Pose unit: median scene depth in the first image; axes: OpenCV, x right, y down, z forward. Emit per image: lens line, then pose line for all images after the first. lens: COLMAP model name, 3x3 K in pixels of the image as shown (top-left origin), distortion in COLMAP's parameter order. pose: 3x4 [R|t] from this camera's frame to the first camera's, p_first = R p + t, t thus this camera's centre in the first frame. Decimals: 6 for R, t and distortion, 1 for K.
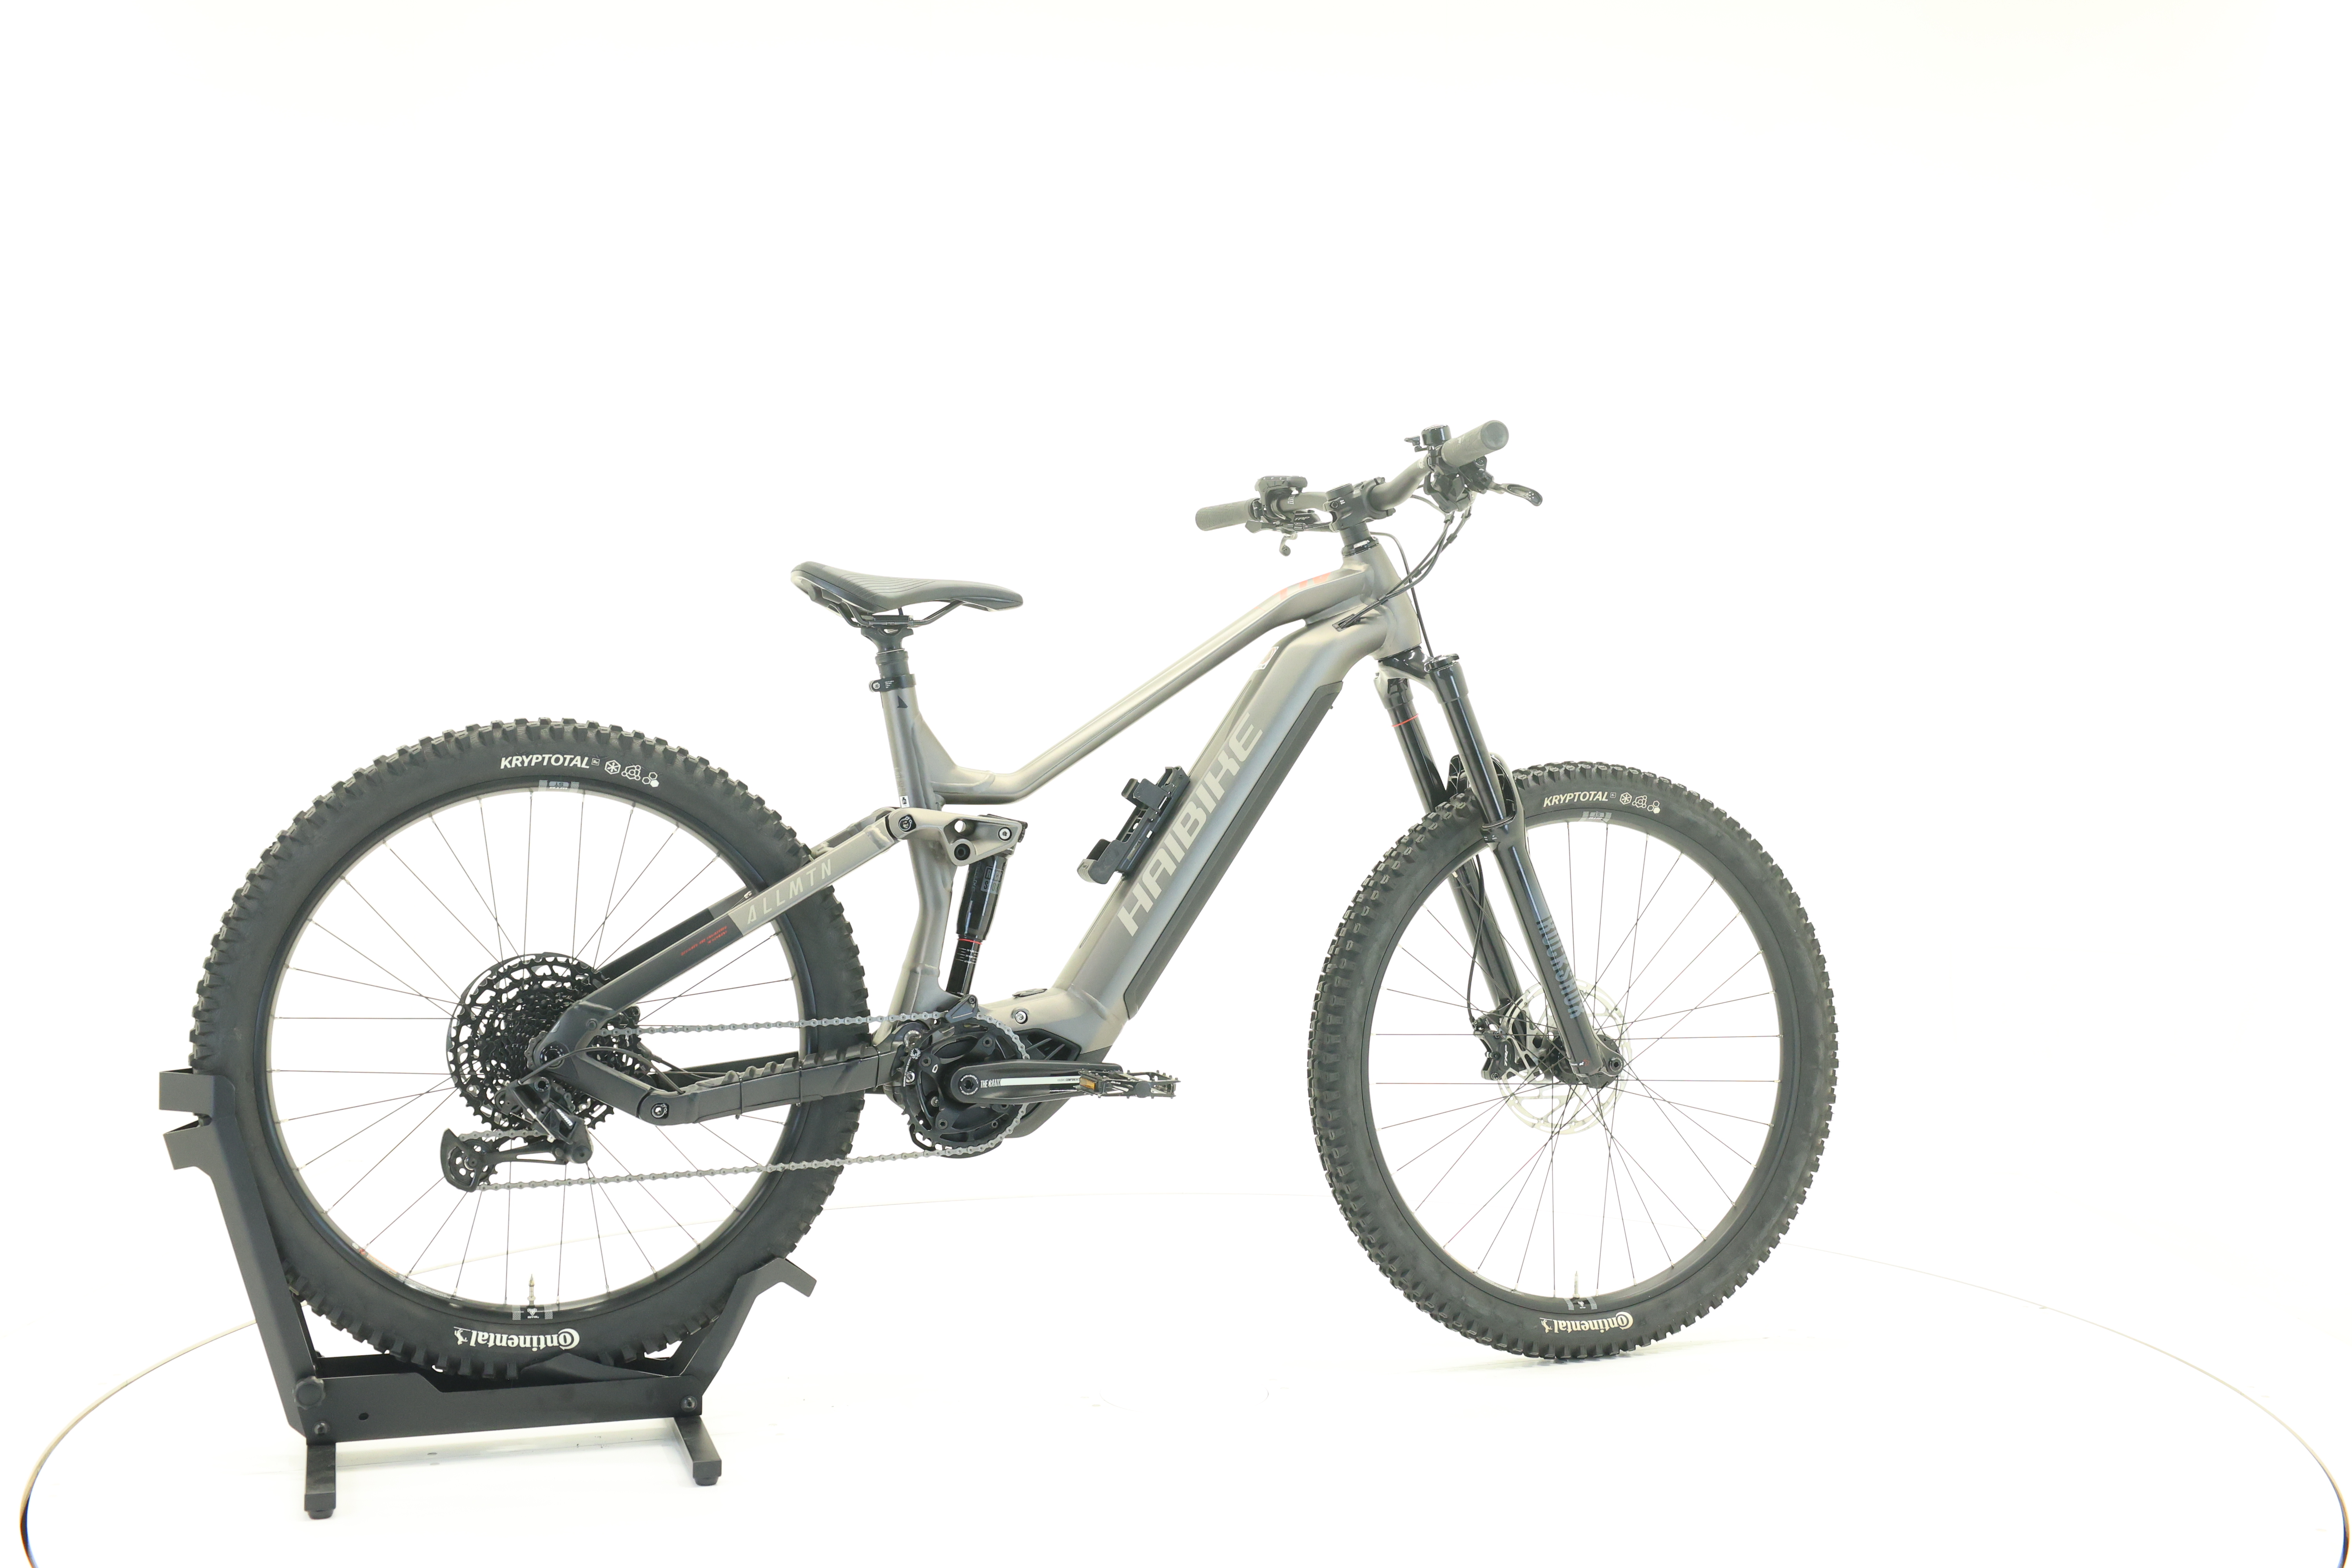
lens RADIAL K [[2509.8, 0, 1184.8], [0, 2509.8, 763.0], [0, 0, 1]] dist [0.003597, 0.000000]
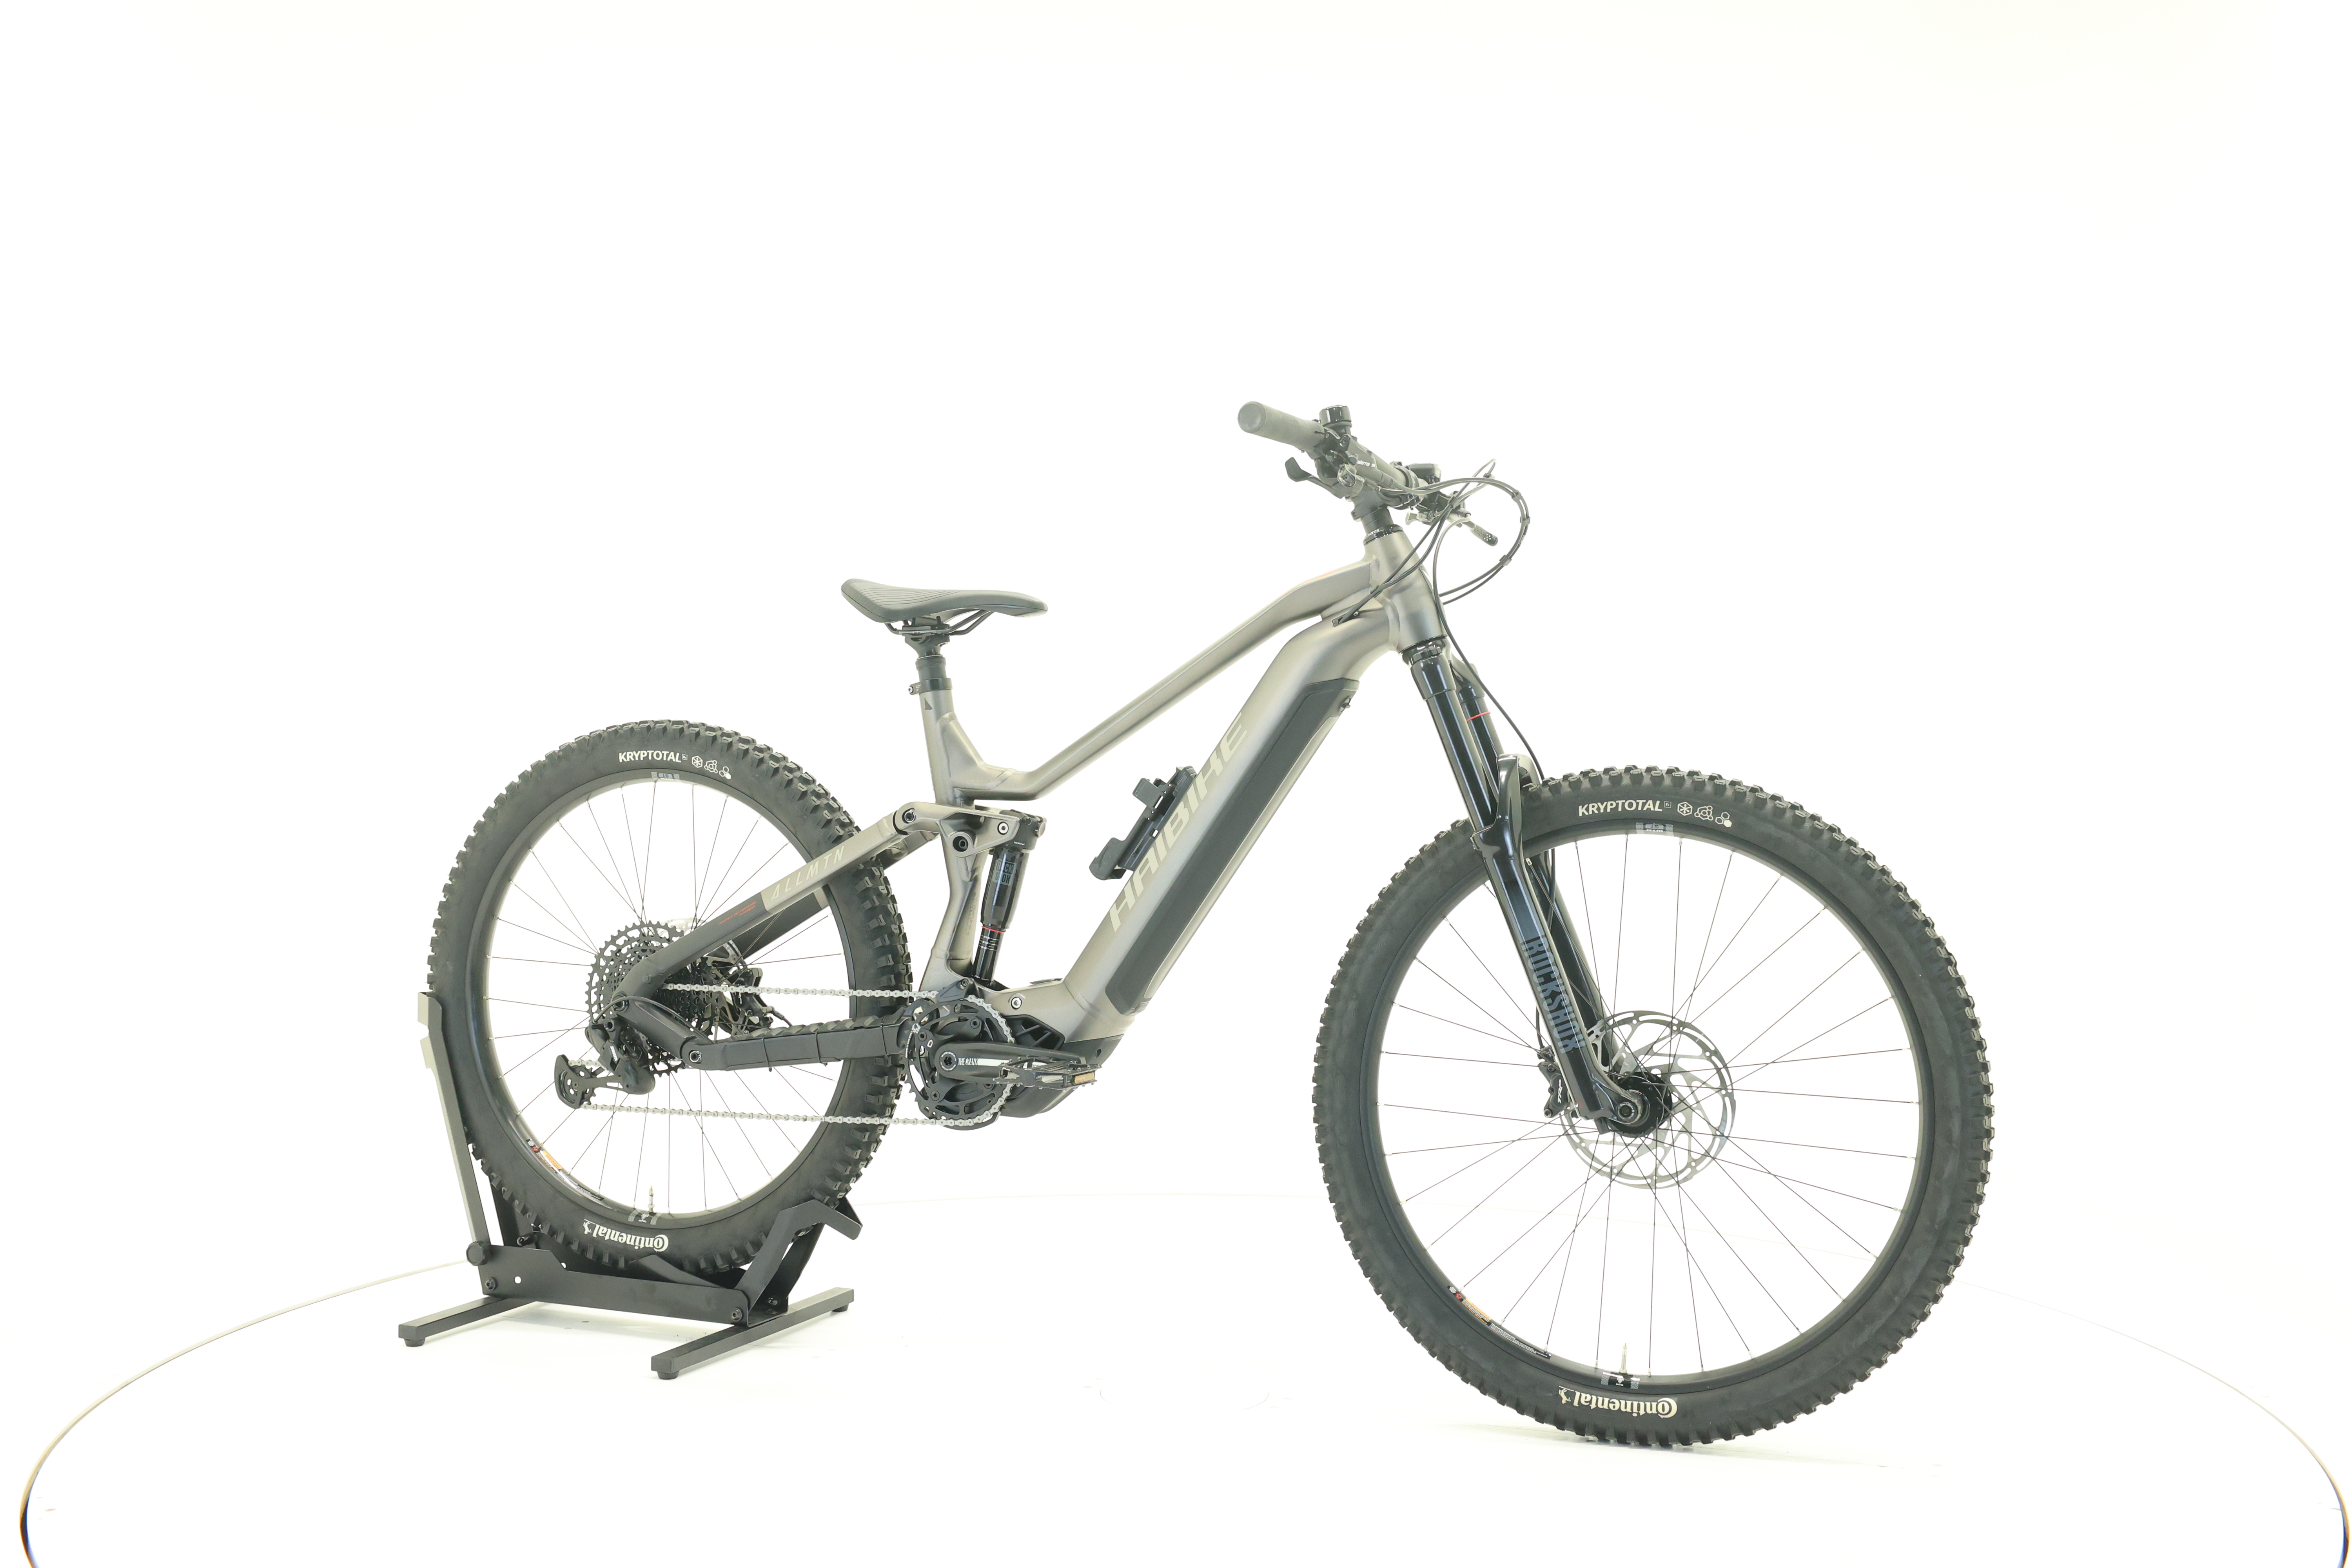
lens RADIAL K [[2509.8, 0, 1170.7], [0, 2509.8, 785.8], [0, 0, 1]] dist [0.003597, 0.000000]
pose [[0.748405, 0.010333, -0.663161, 0.684423], [-0.013283, 0.999912, 0.000589, 0.008954], [0.663109, 0.008368, 0.748476, 0.256843]]
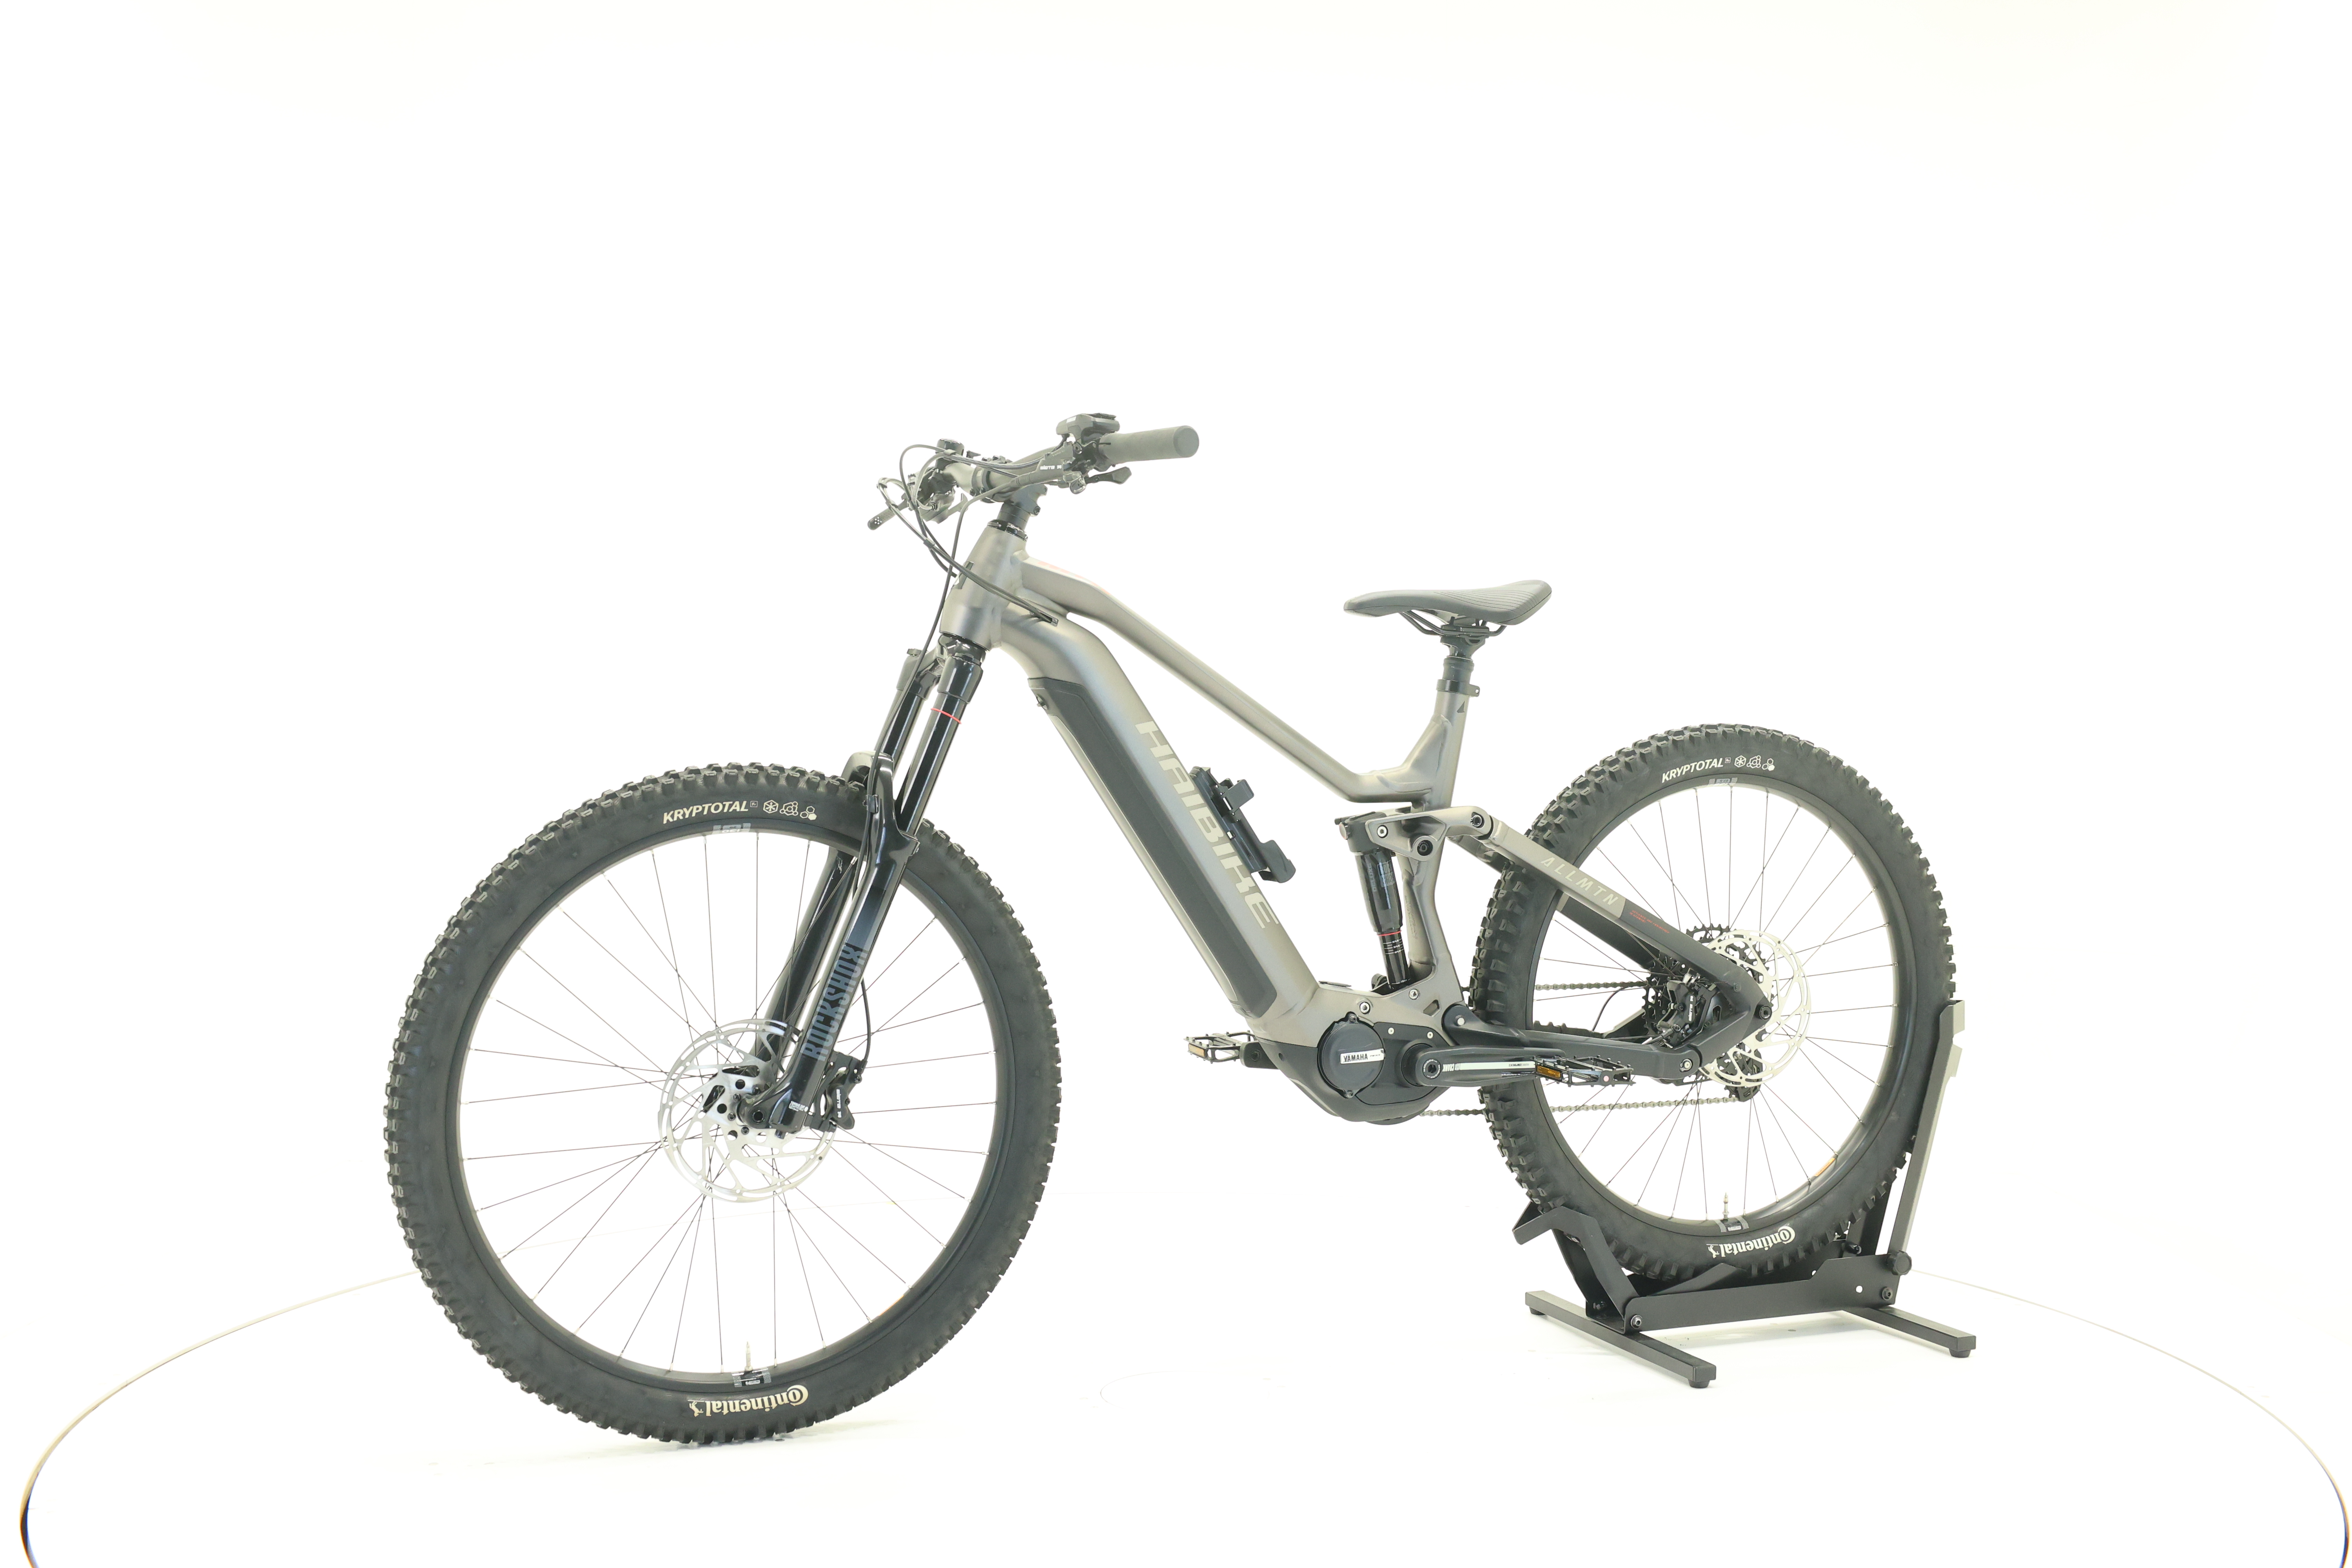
lens RADIAL K [[2509.8, 0, 1174.8], [0, 2509.8, 786.4], [0, 0, 1]] dist [0.003597, 0.000000]
pose [[-0.997035, -0.007039, -0.076633, 0.085703], [-0.010041, 0.999194, 0.038863, -0.030563], [0.076297, 0.039517, -0.996302, 2.073277]]
